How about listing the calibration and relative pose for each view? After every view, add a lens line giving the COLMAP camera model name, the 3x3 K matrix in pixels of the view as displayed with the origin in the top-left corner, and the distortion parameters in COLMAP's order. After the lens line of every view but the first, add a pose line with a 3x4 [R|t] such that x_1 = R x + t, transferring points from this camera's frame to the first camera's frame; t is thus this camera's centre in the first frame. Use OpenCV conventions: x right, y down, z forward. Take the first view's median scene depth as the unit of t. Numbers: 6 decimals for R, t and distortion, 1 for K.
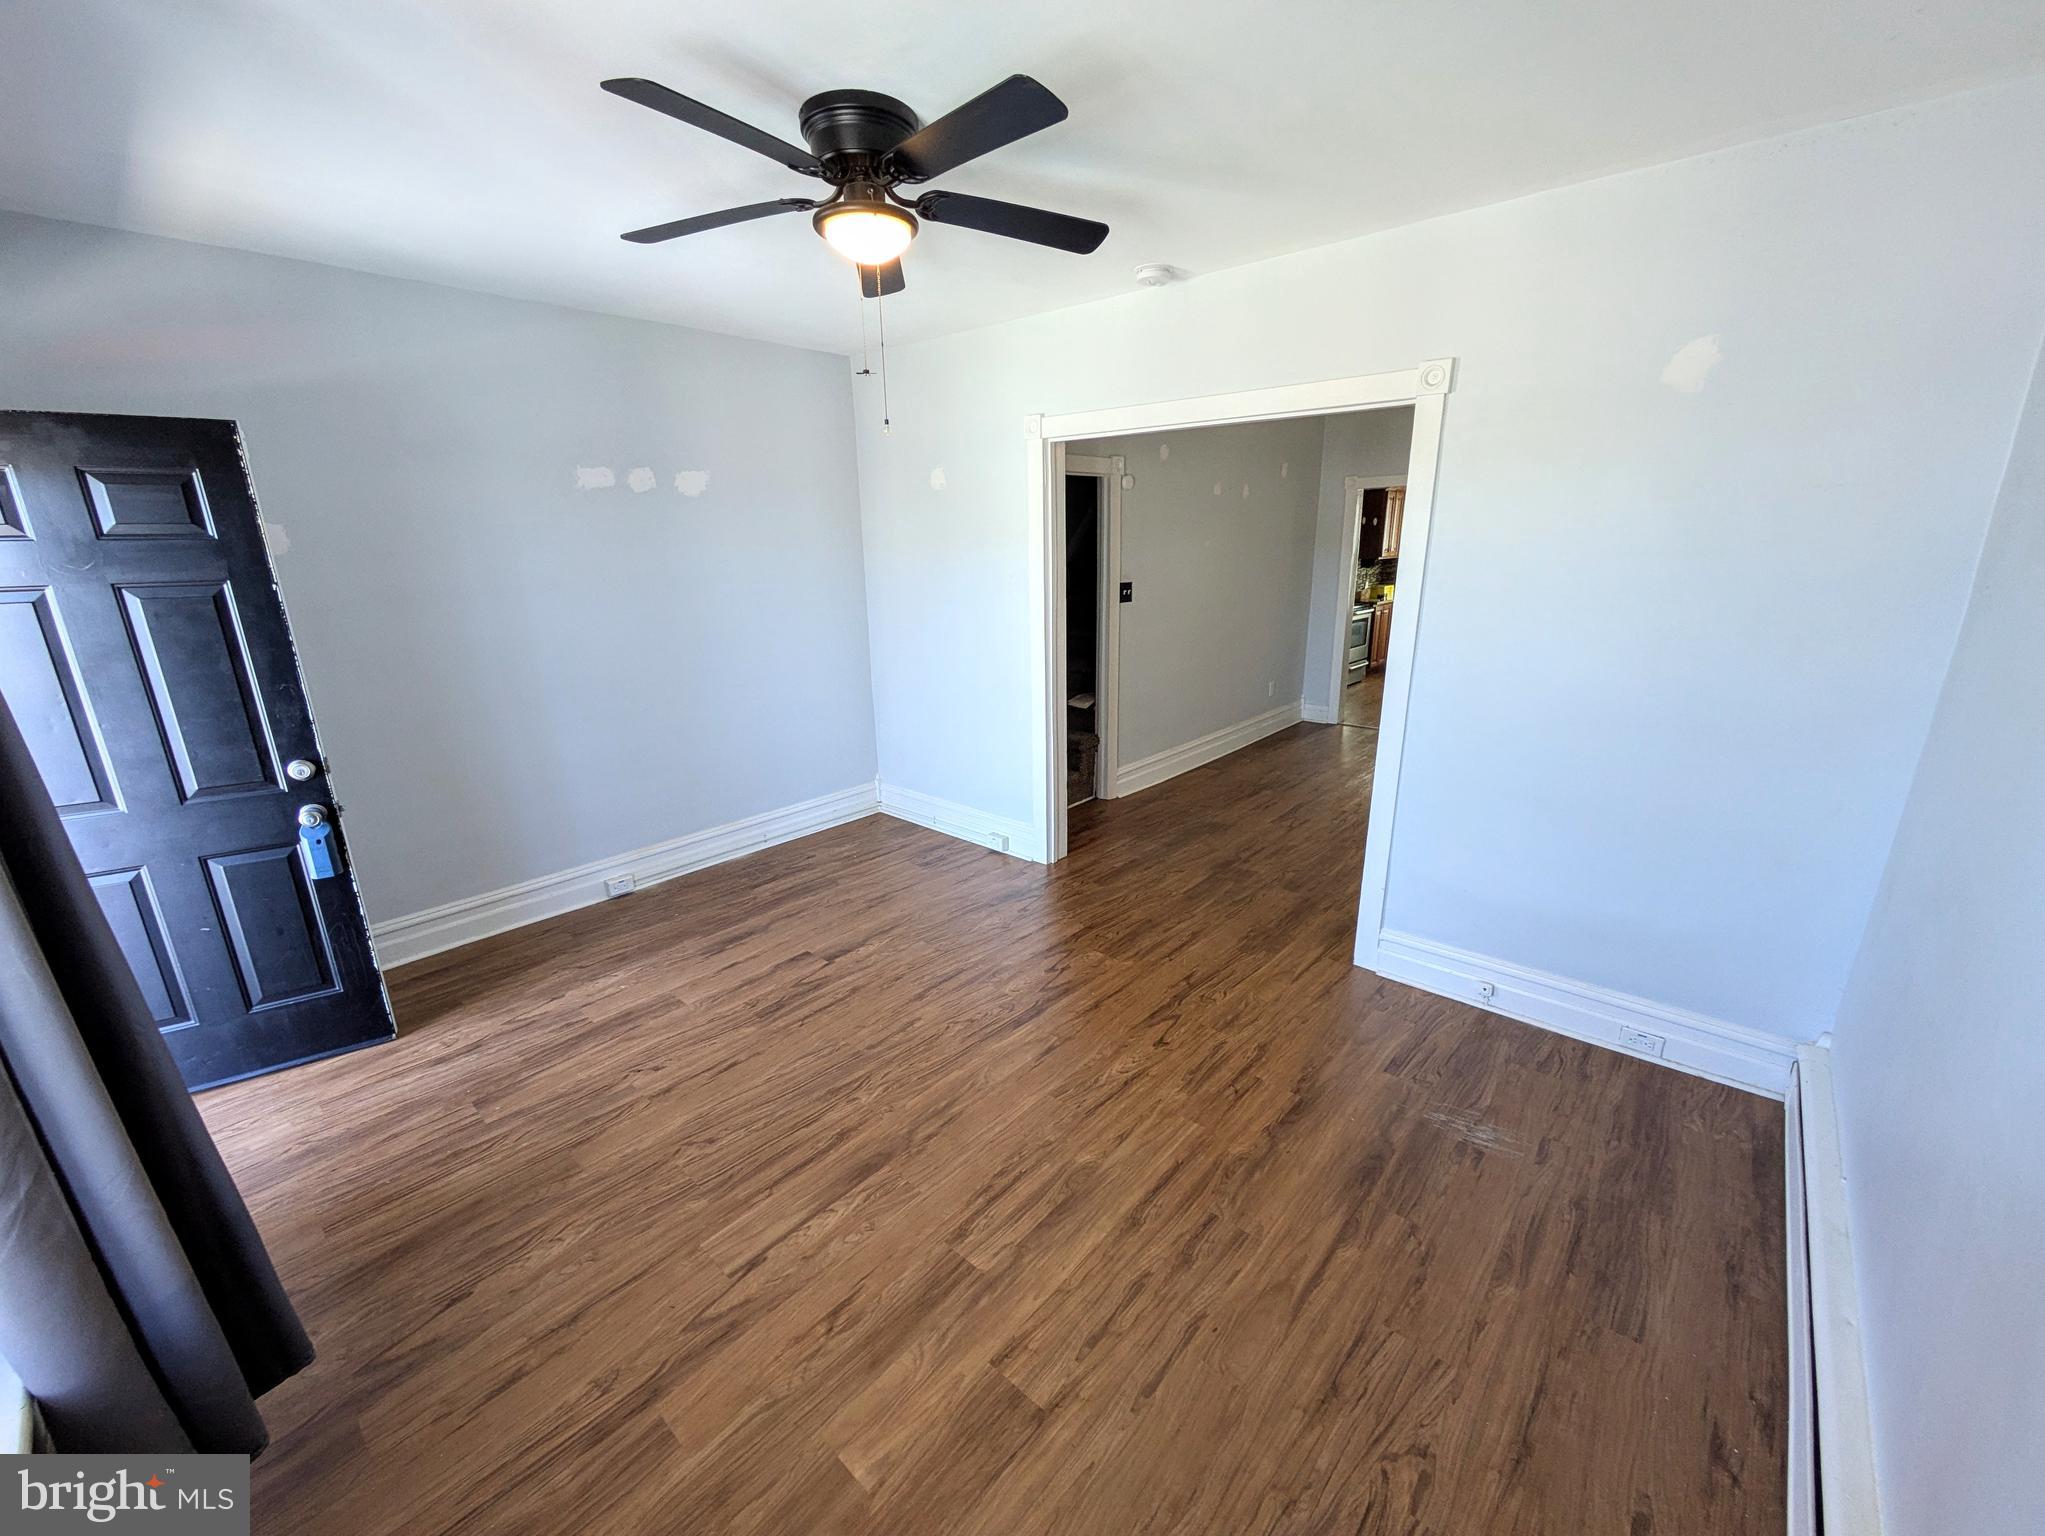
lens RADIAL K [[810.9, 0, 1019.6], [0, 810.9, 768.5], [0, 0, 1]] dist [-0.011611, 0.008029]
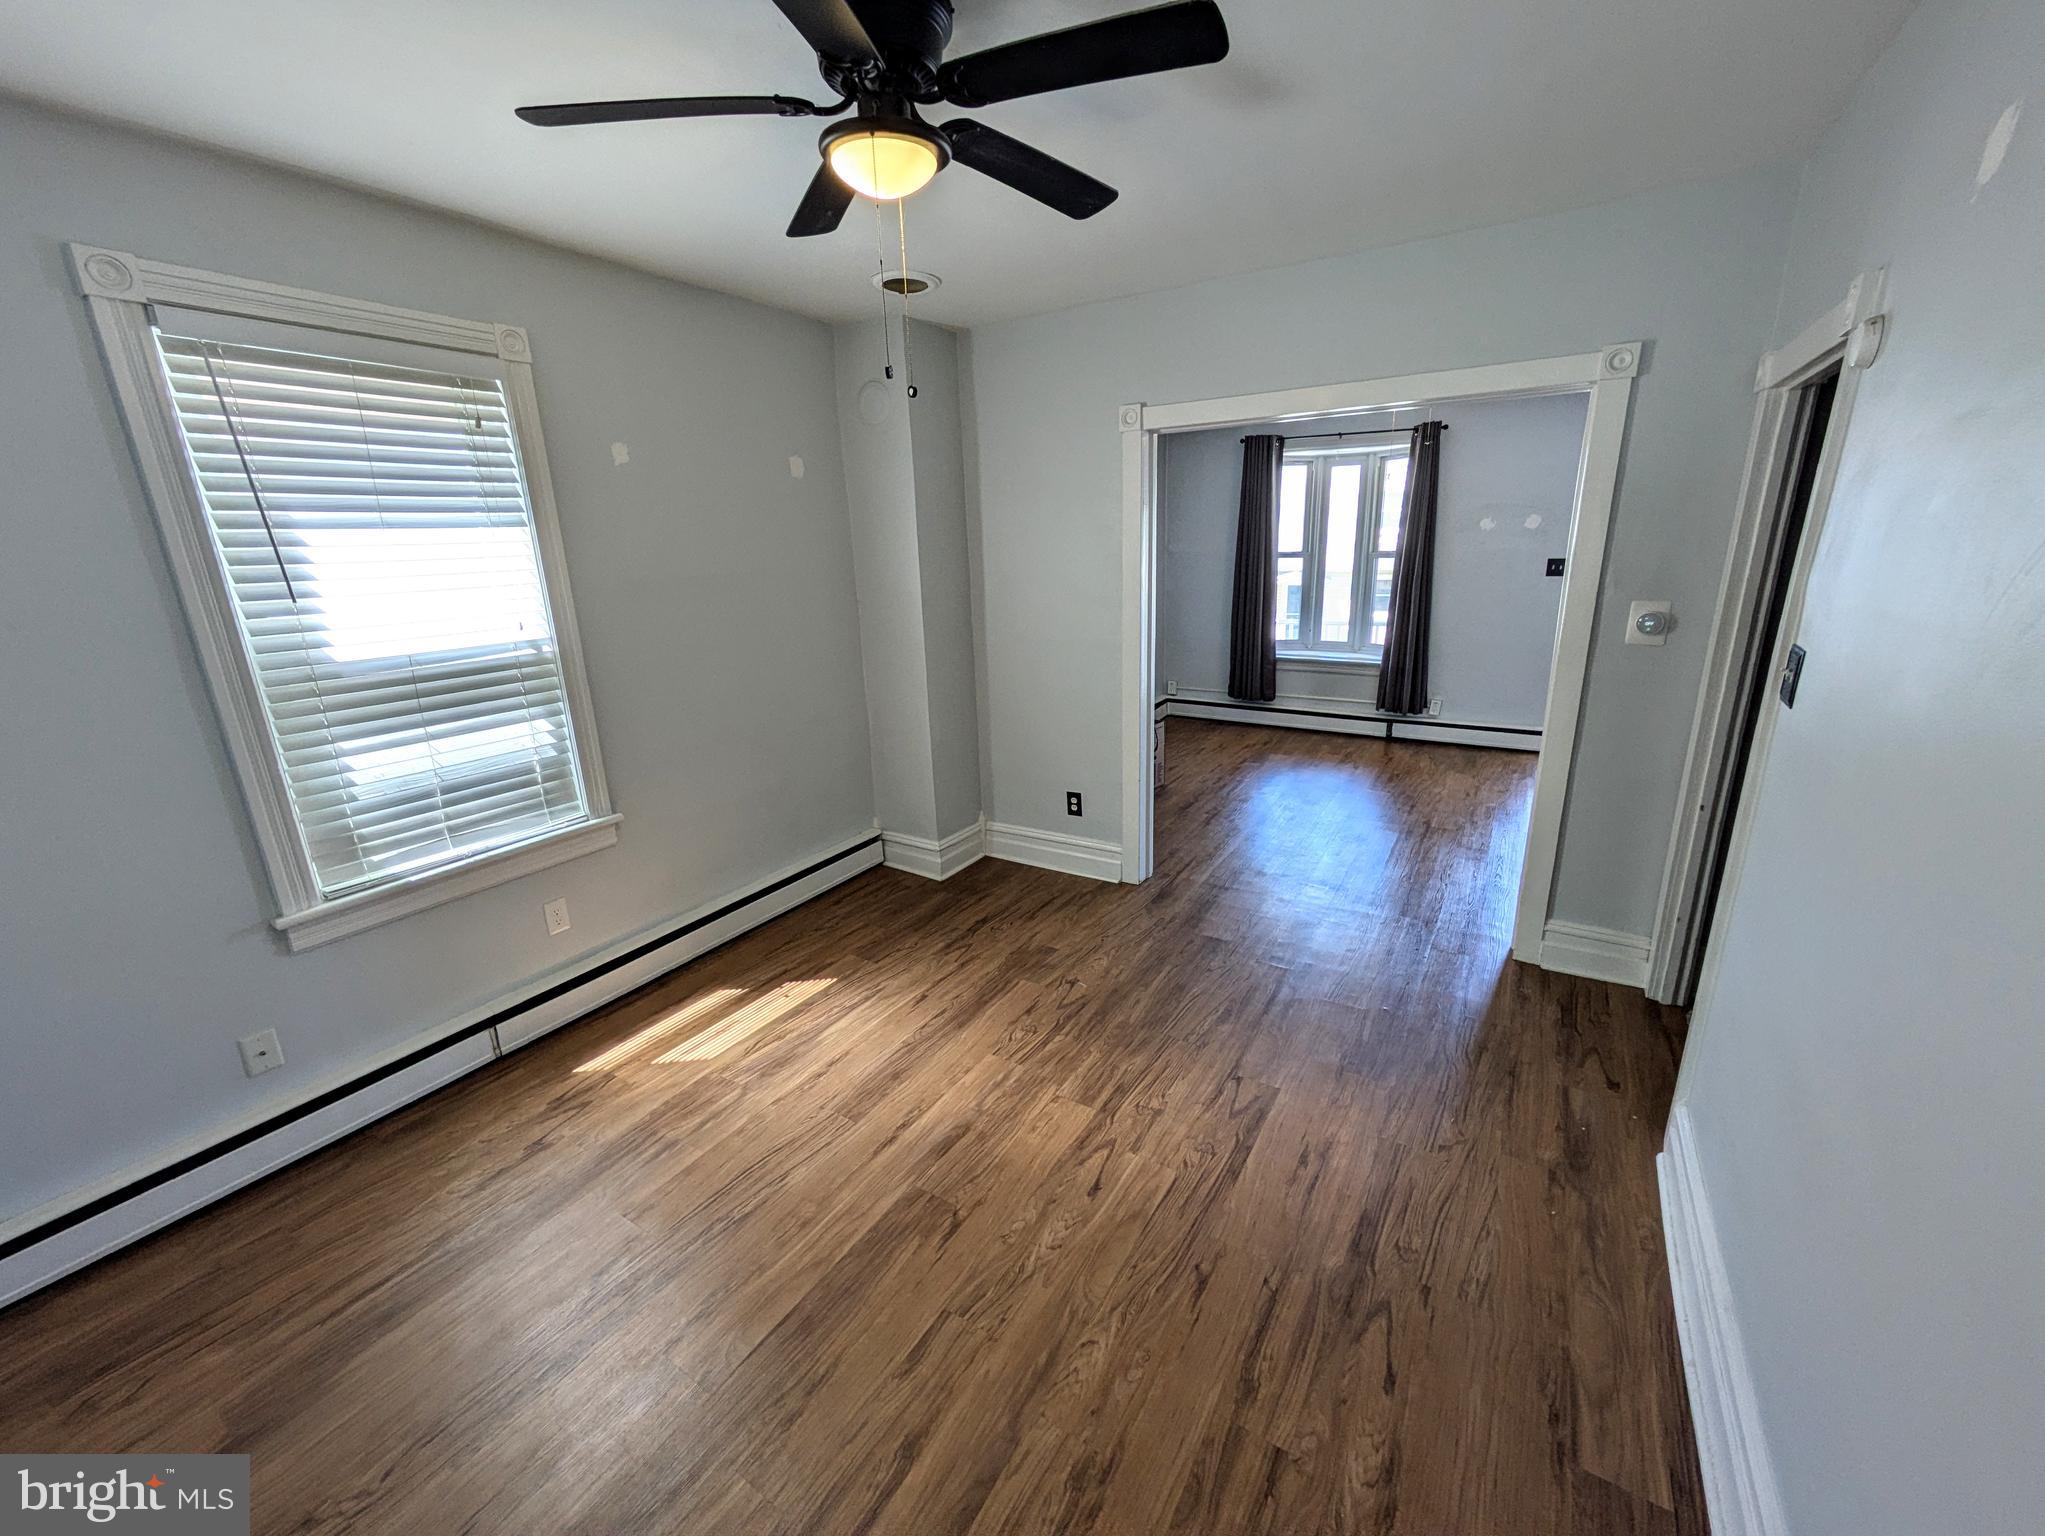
lens RADIAL K [[810.9, 0, 1019.6], [0, 810.9, 768.5], [0, 0, 1]] dist [-0.011611, 0.008029]
pose [[-0.984846, 0.087585, -0.149691, 1.170086], [-0.004558, 0.849743, 0.527178, -0.833575], [0.173372, 0.519872, -0.836466, 2.865795]]
